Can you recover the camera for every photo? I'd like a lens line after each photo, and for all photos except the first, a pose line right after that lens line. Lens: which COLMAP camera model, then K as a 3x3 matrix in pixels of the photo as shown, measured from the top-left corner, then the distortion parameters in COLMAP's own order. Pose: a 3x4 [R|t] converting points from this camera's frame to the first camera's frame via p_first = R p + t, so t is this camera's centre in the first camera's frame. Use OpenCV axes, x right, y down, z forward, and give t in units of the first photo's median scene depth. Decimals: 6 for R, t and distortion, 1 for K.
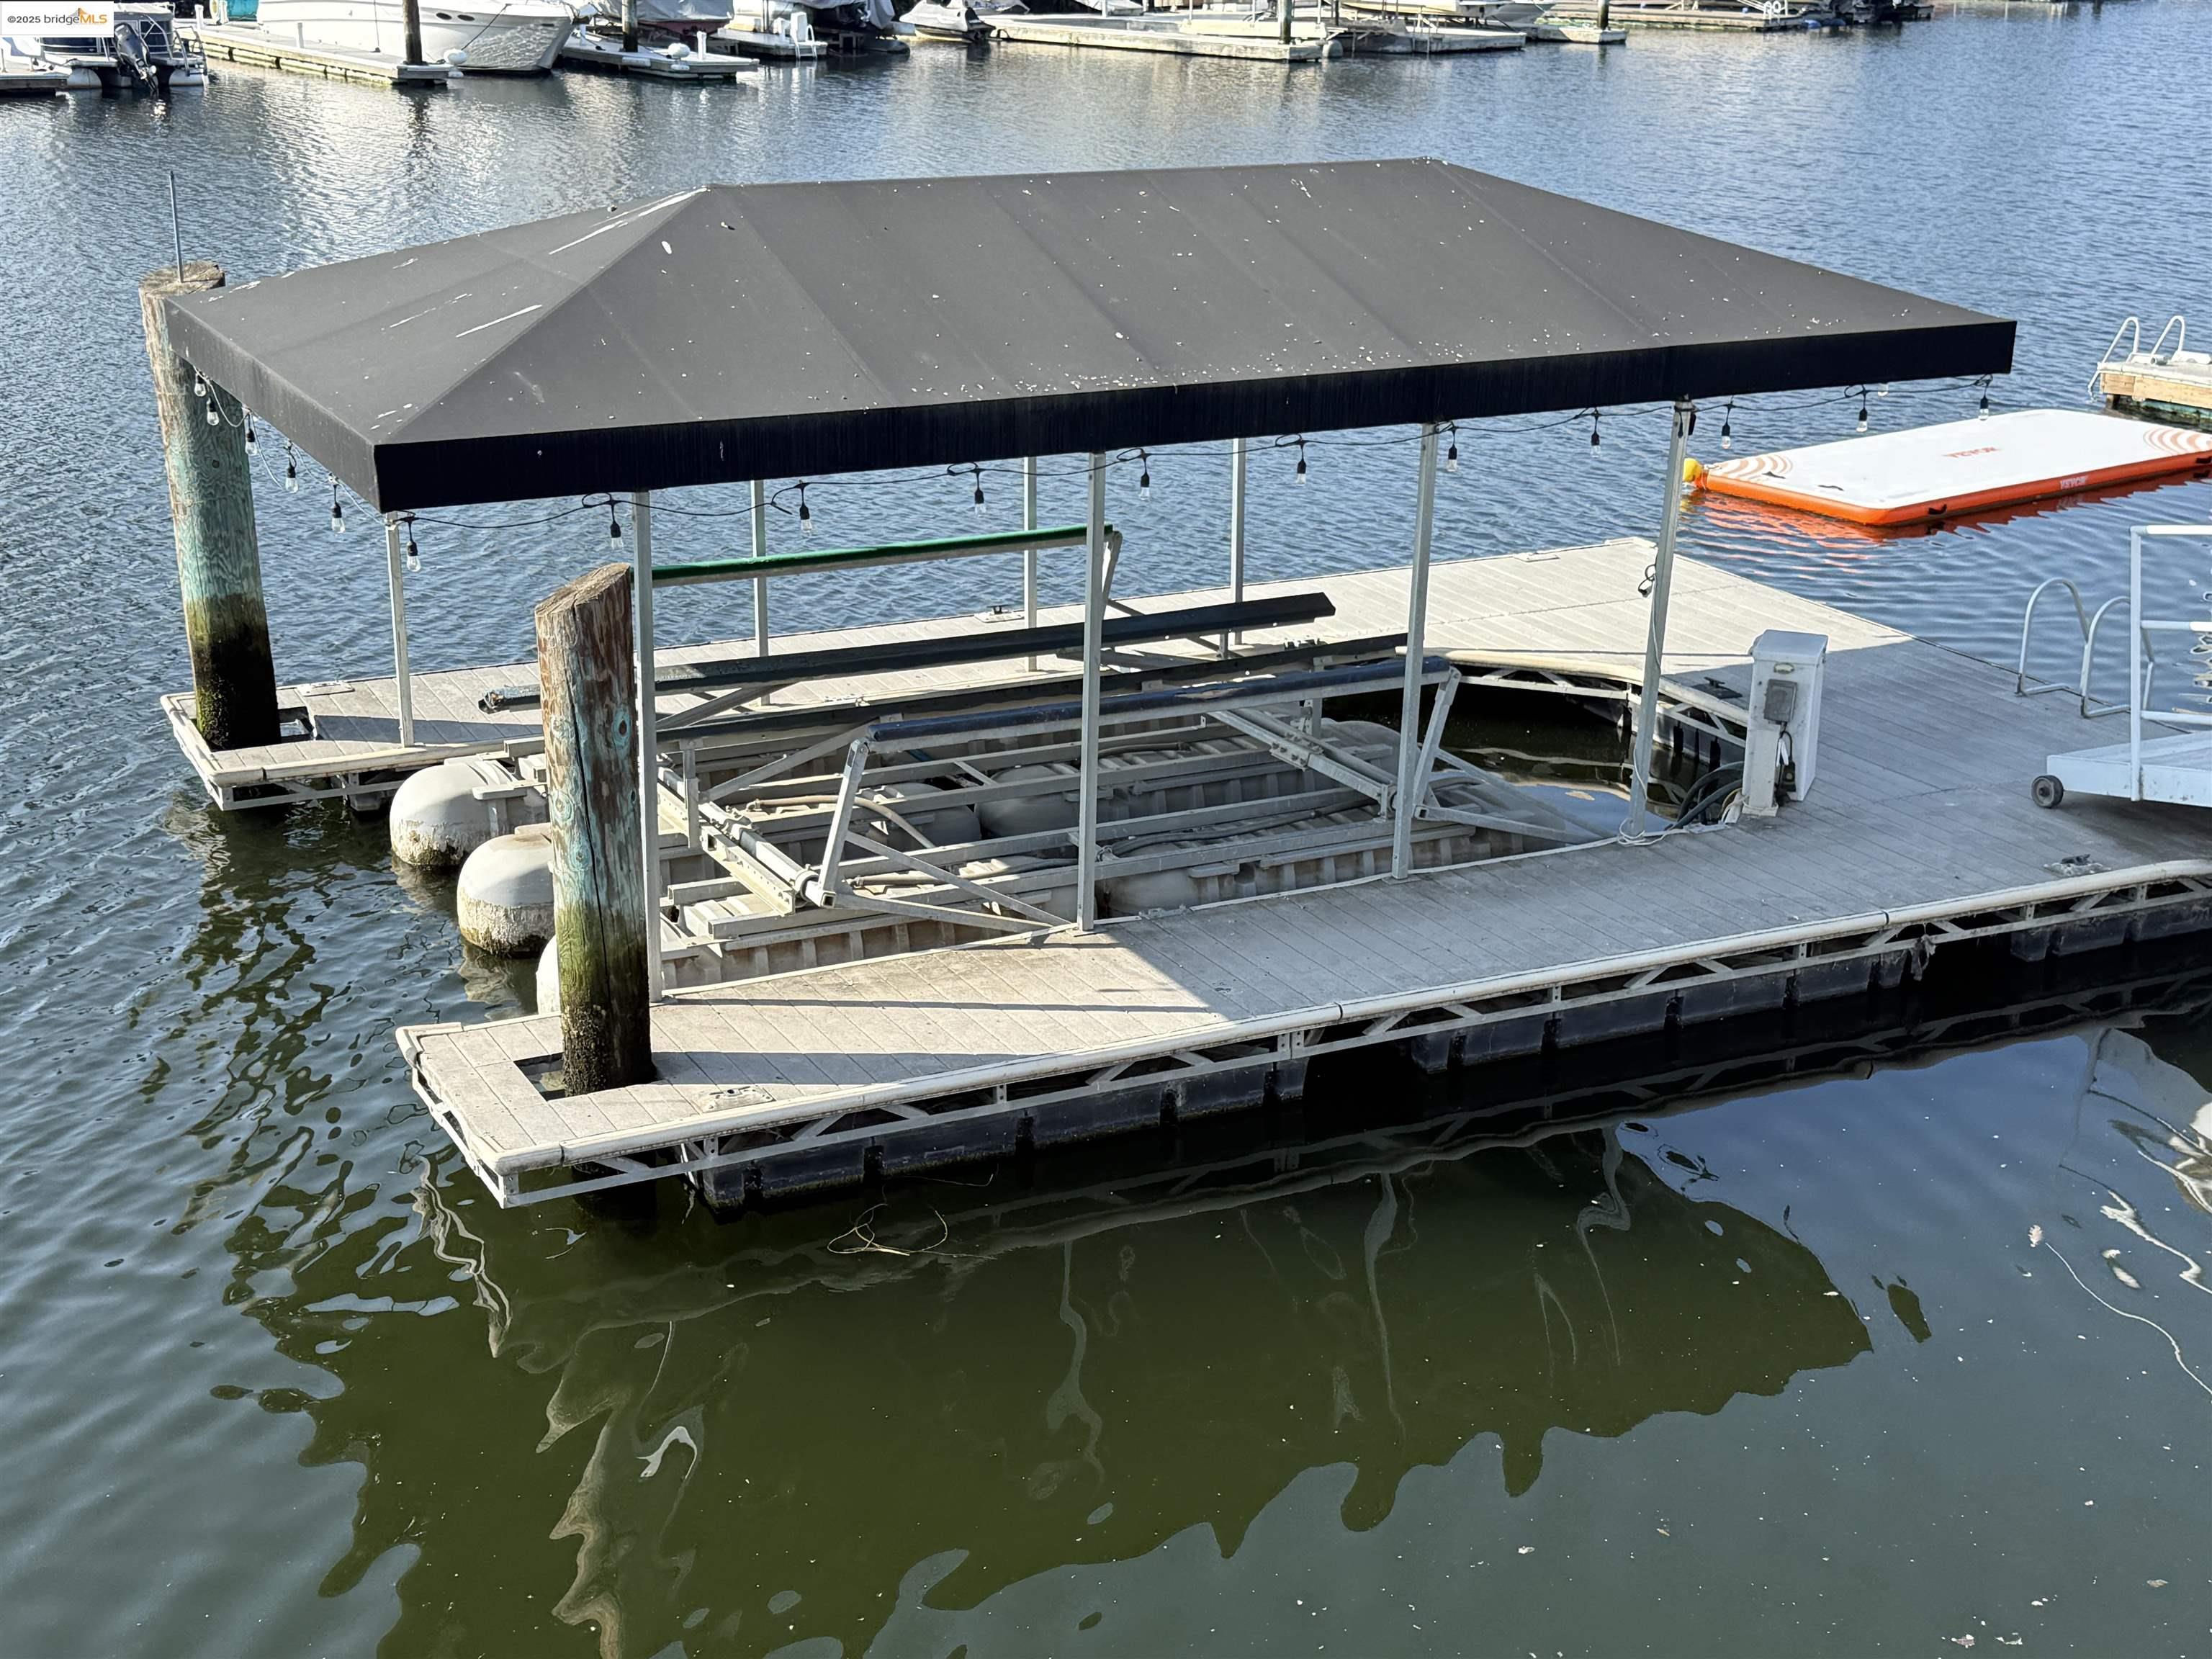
lens RADIAL K [[2870.2, 0, 1106.0], [0, 2870.2, 829.5], [0, 0, 1]] dist [0.216676, 0.006589]
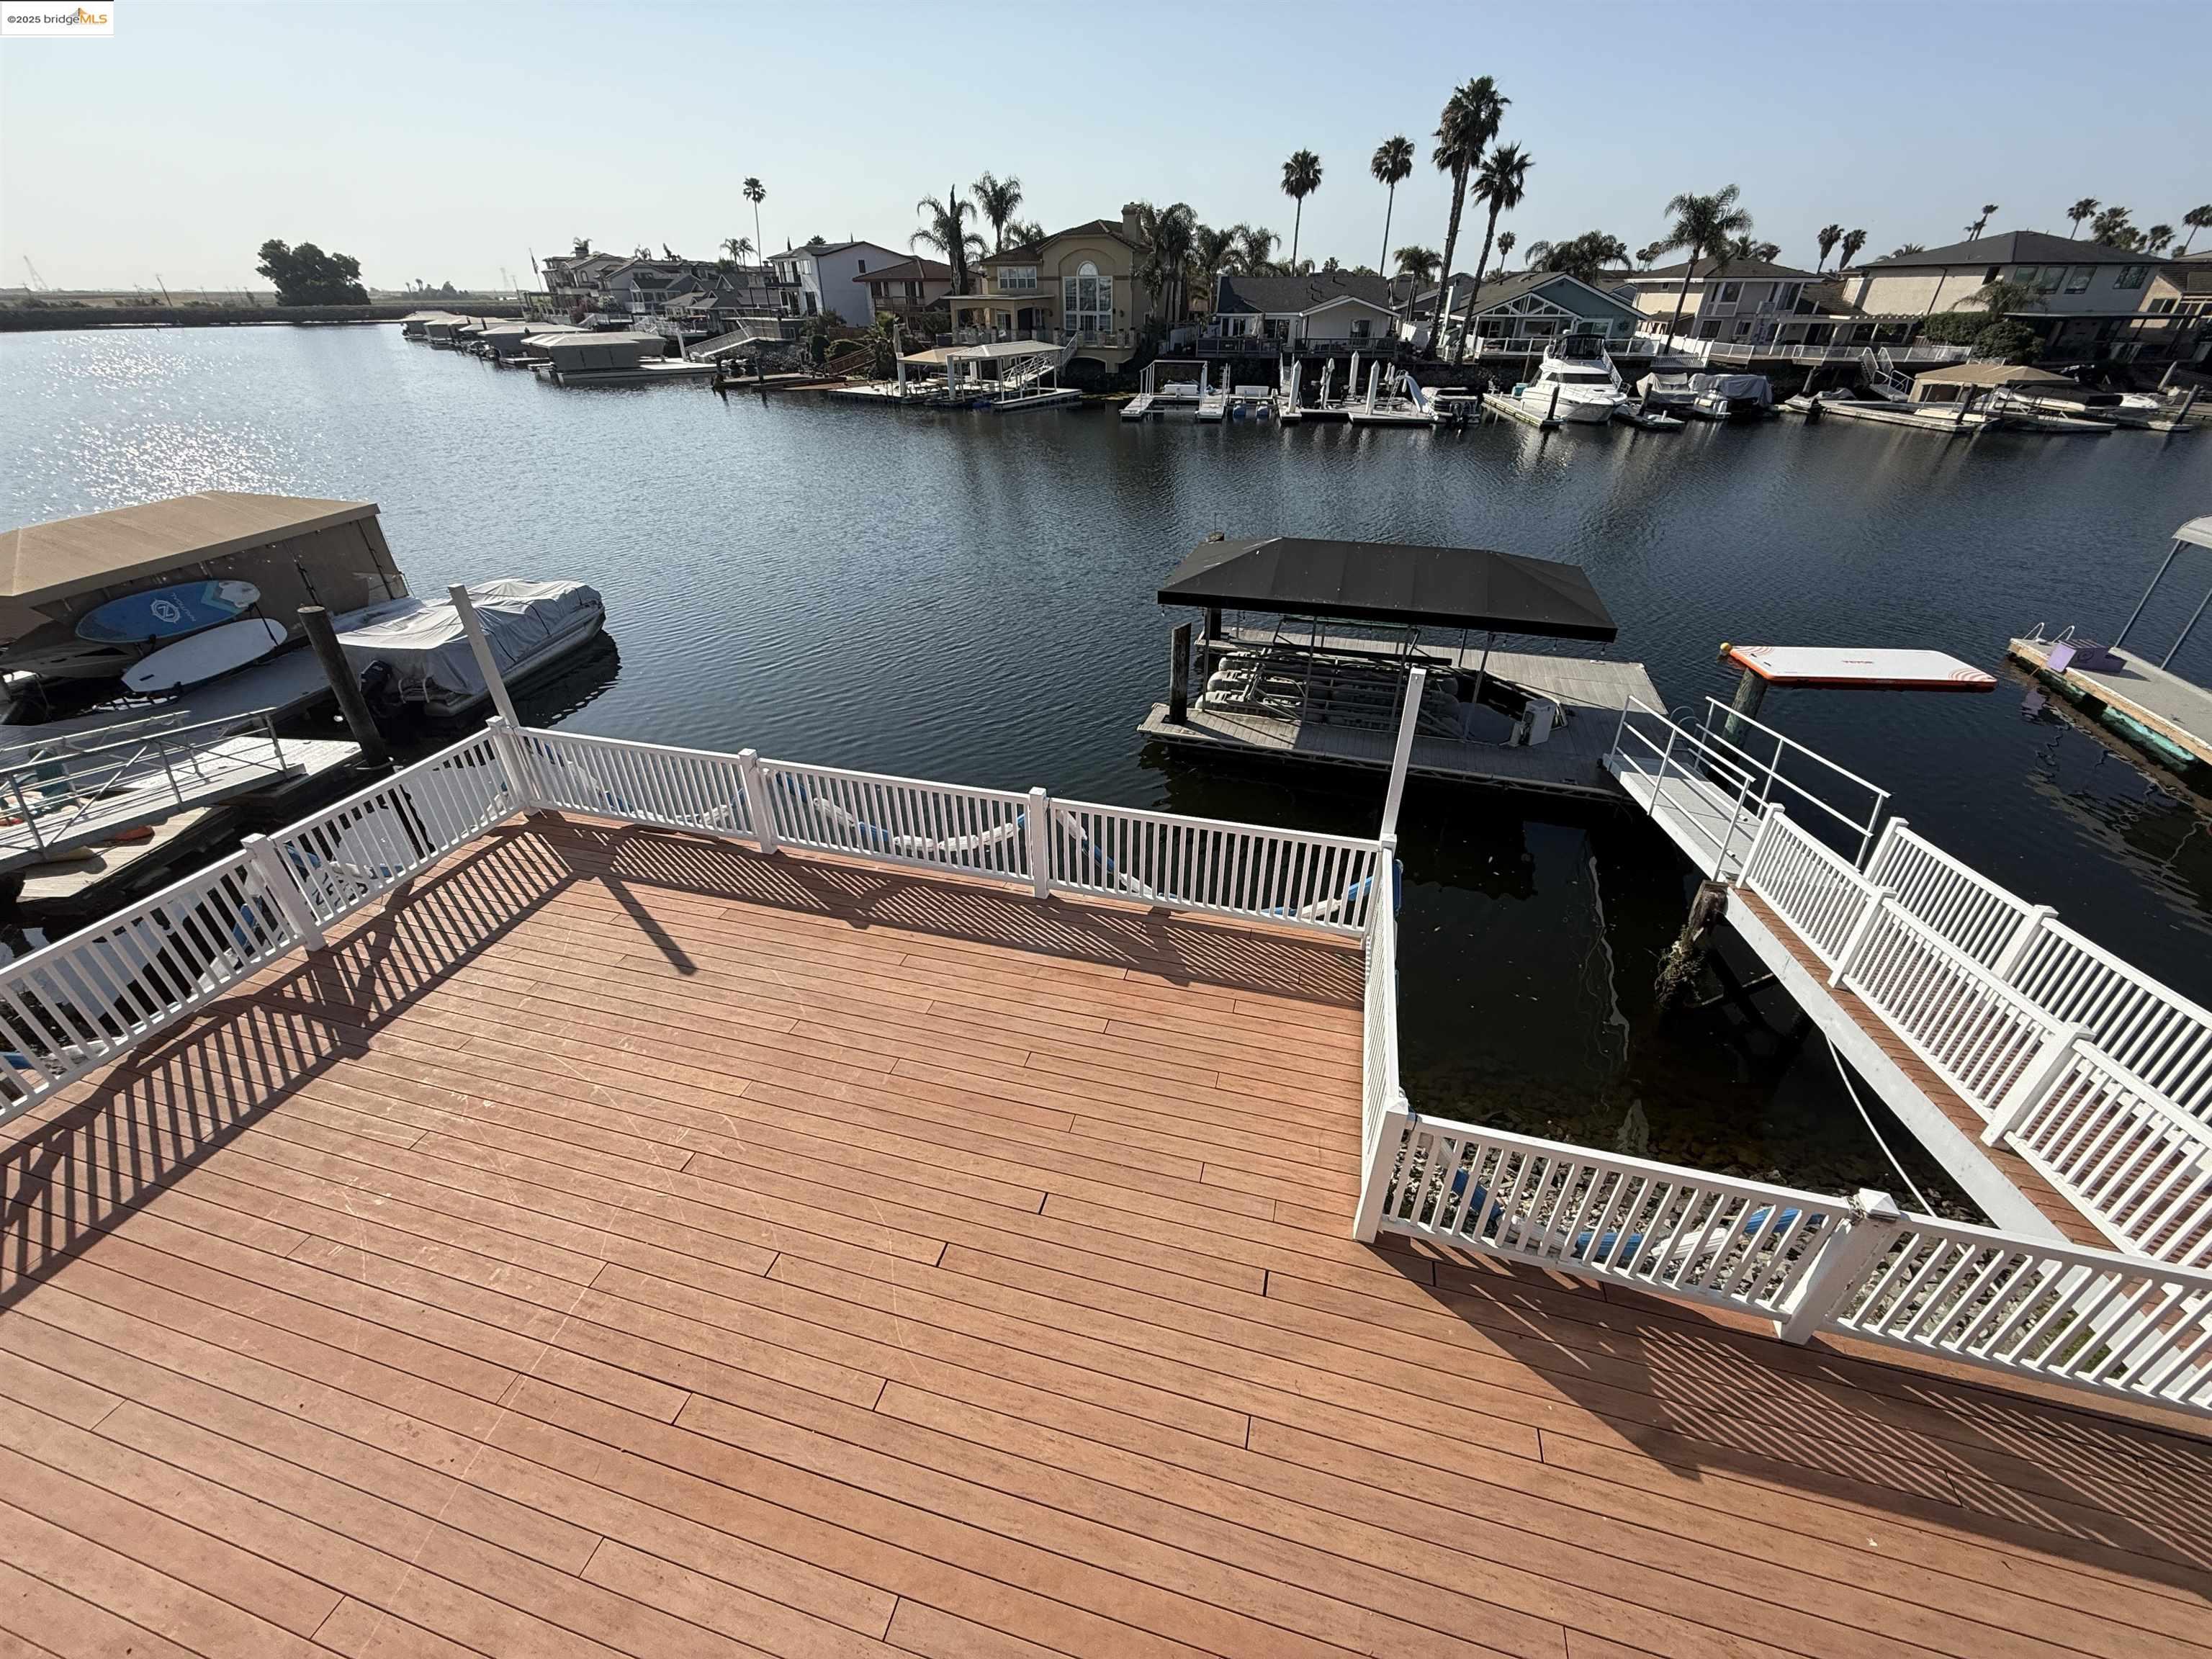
lens RADIAL K [[885.3, 0, 1099.4], [0, 885.3, 832.8], [0, 0, 1]] dist [0.000341, -0.000224]
pose [[0.707898, 0.352890, -0.611840, 0.670767], [-0.208363, 0.932029, 0.296489, -0.148495], [0.674881, -0.082399, 0.733312, -0.221704]]
